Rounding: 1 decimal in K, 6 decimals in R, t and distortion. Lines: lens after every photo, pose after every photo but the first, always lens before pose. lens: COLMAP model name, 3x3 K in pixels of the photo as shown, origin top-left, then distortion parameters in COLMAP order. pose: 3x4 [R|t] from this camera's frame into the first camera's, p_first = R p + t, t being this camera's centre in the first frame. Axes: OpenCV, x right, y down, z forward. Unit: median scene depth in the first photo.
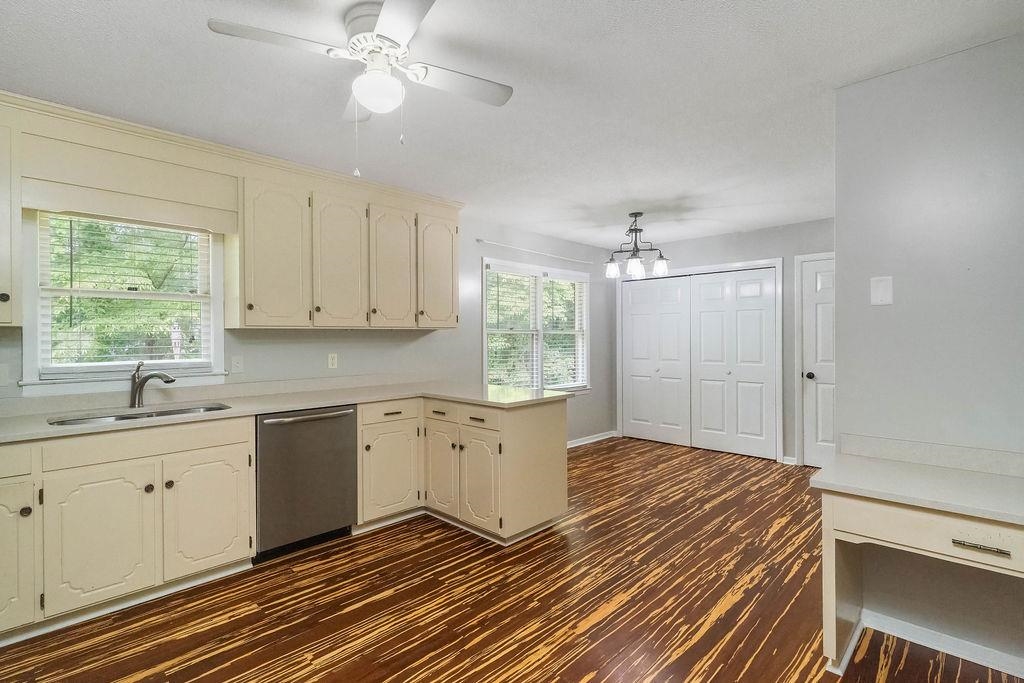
lens RADIAL K [[490.3, 0, 509.3], [0, 490.3, 339.3], [0, 0, 1]] dist [-0.004827, -0.000202]
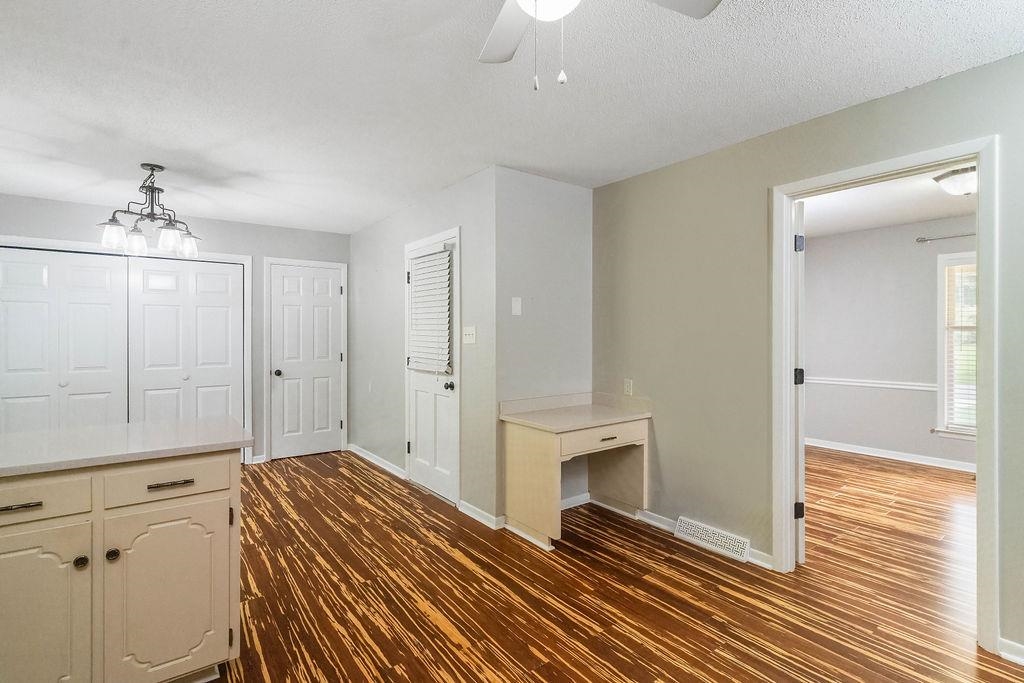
lens RADIAL K [[490.3, 0, 509.3], [0, 490.3, 339.3], [0, 0, 1]] dist [-0.004827, -0.000202]
pose [[0.151438, -0.005832, 0.988450, -0.513982], [0.006288, 0.999968, 0.004936, -0.000531], [-0.988447, 0.005468, 0.151470, 0.506209]]
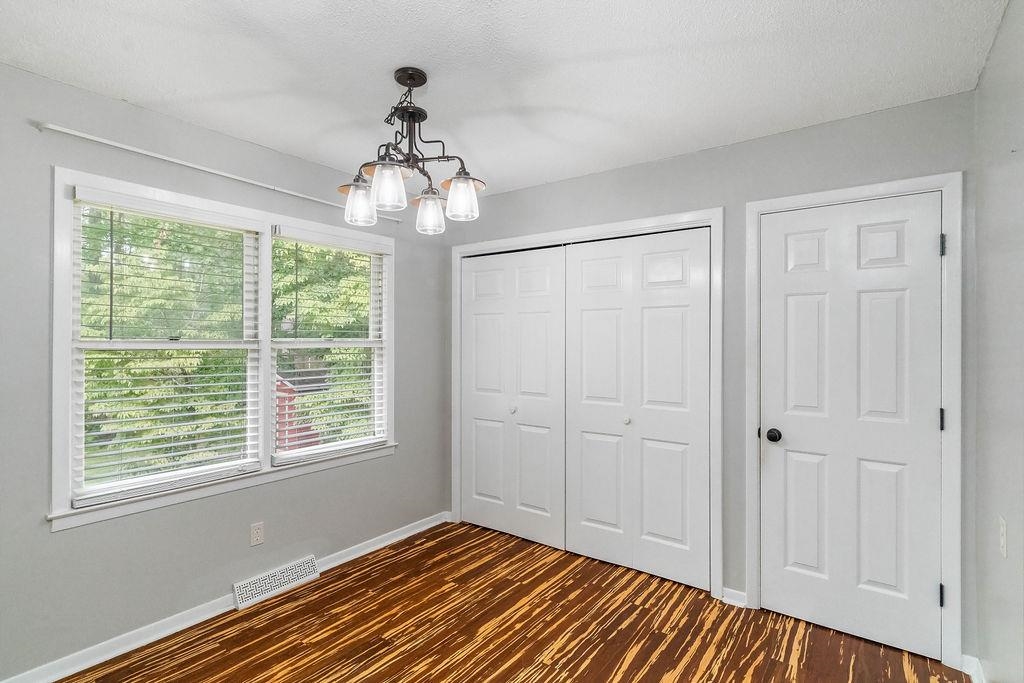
lens RADIAL K [[505.7, 0, 512.0], [0, 505.7, 341.5], [0, 0, 1]] dist [0.001727, 0.000156]
pose [[0.989710, 0.007258, 0.142905, 0.388137], [-0.006825, 0.999971, -0.003520, -0.029809], [-0.142927, 0.002509, 0.989730, 0.748886]]
